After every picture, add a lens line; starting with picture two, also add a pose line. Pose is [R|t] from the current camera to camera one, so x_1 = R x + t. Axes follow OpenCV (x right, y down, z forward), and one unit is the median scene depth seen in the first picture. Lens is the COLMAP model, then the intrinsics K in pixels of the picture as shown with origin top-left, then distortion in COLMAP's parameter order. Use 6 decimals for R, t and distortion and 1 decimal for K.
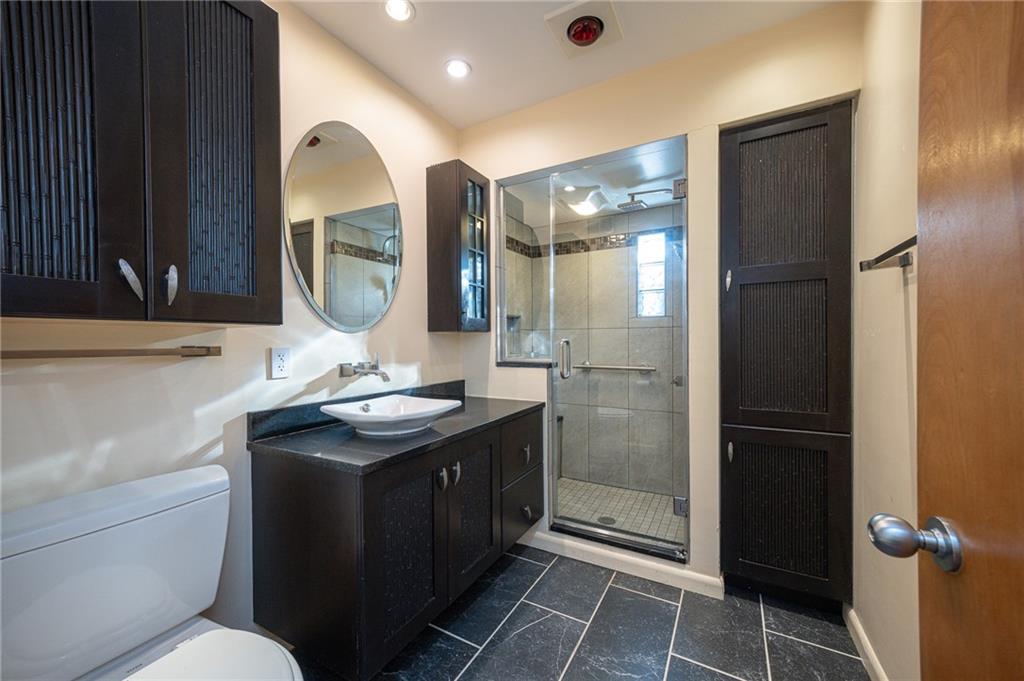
lens RADIAL K [[400.9, 0, 511.7], [0, 400.9, 344.3], [0, 0, 1]] dist [0.008781, -0.000125]
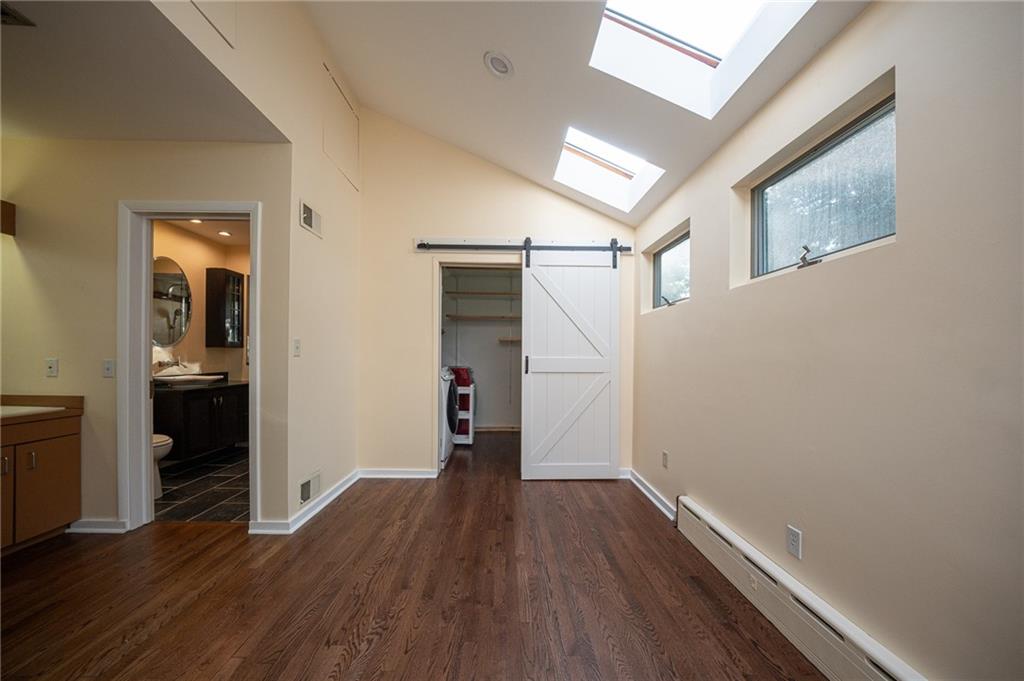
lens RADIAL K [[352.9, 0, 514.2], [0, 352.9, 356.9], [0, 0, 1]] dist [-0.017848, 0.000076]
pose [[0.858216, 0.009492, 0.513201, 0.250869], [-0.011182, 0.999937, 0.000204, 0.000643], [-0.513167, -0.005914, 0.858268, -1.438040]]
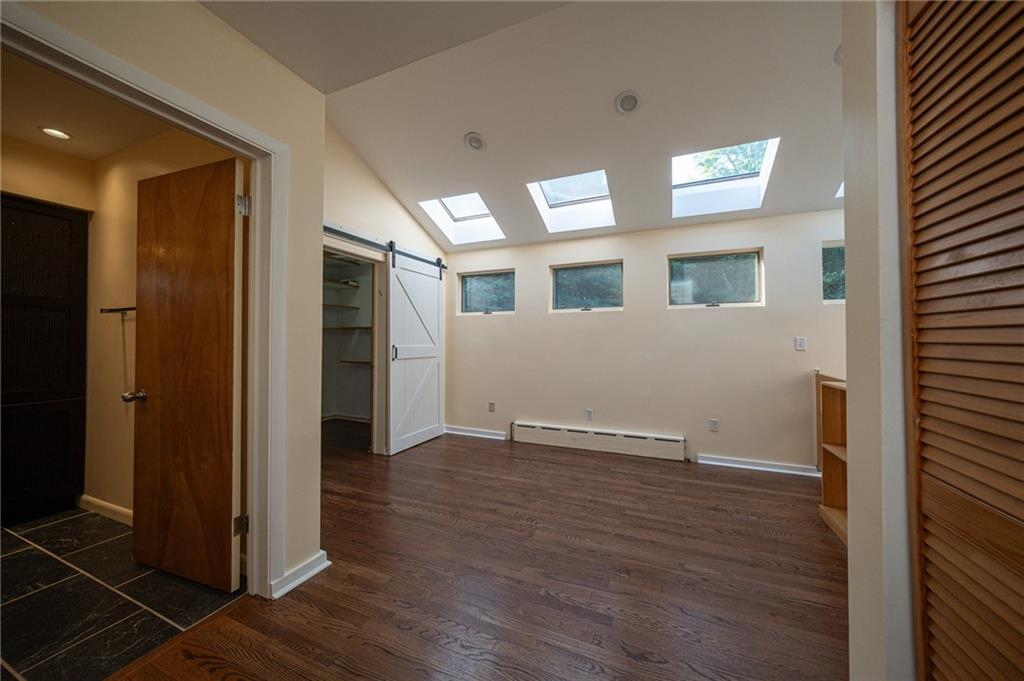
lens RADIAL K [[344.7, 0, 514.5], [0, 344.7, 338.4], [0, 0, 1]] dist [0.001342, 0.000154]
pose [[-0.090275, 0.017694, 0.995760, -0.671999], [0.002915, 0.999843, -0.017502, -0.005195], [-0.995913, 0.001323, -0.090312, -0.593316]]
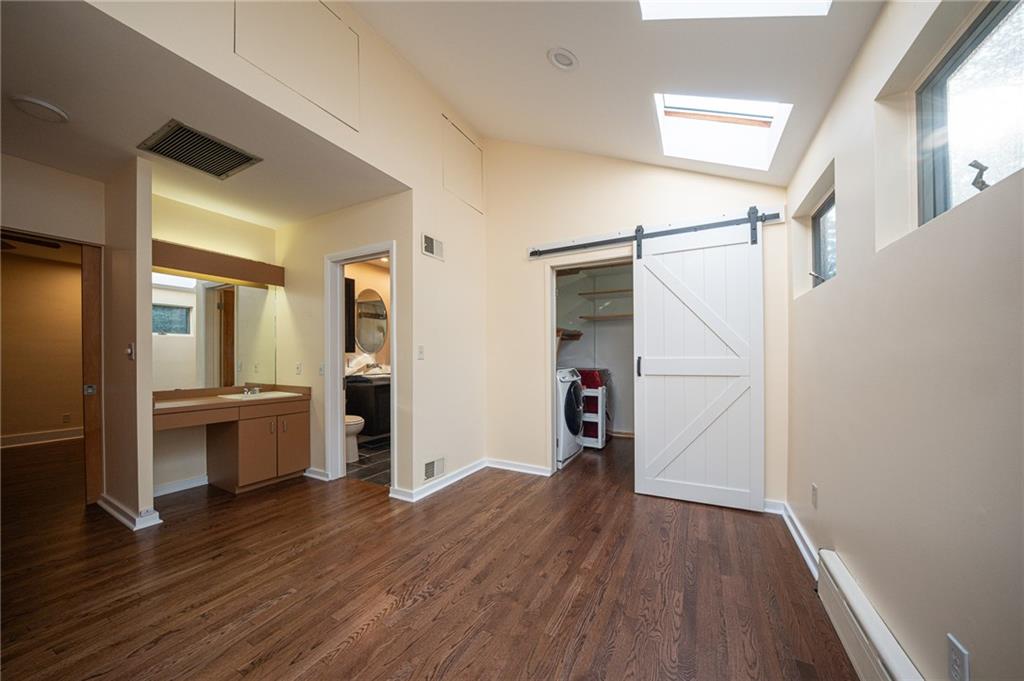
lens RADIAL K [[352.9, 0, 514.2], [0, 352.9, 356.9], [0, 0, 1]] dist [-0.017848, 0.000076]
pose [[0.999554, -0.001454, 0.029825, 0.549818], [0.001523, 0.999996, -0.002289, 0.000251], [-0.029822, 0.002333, 0.999553, -1.521174]]
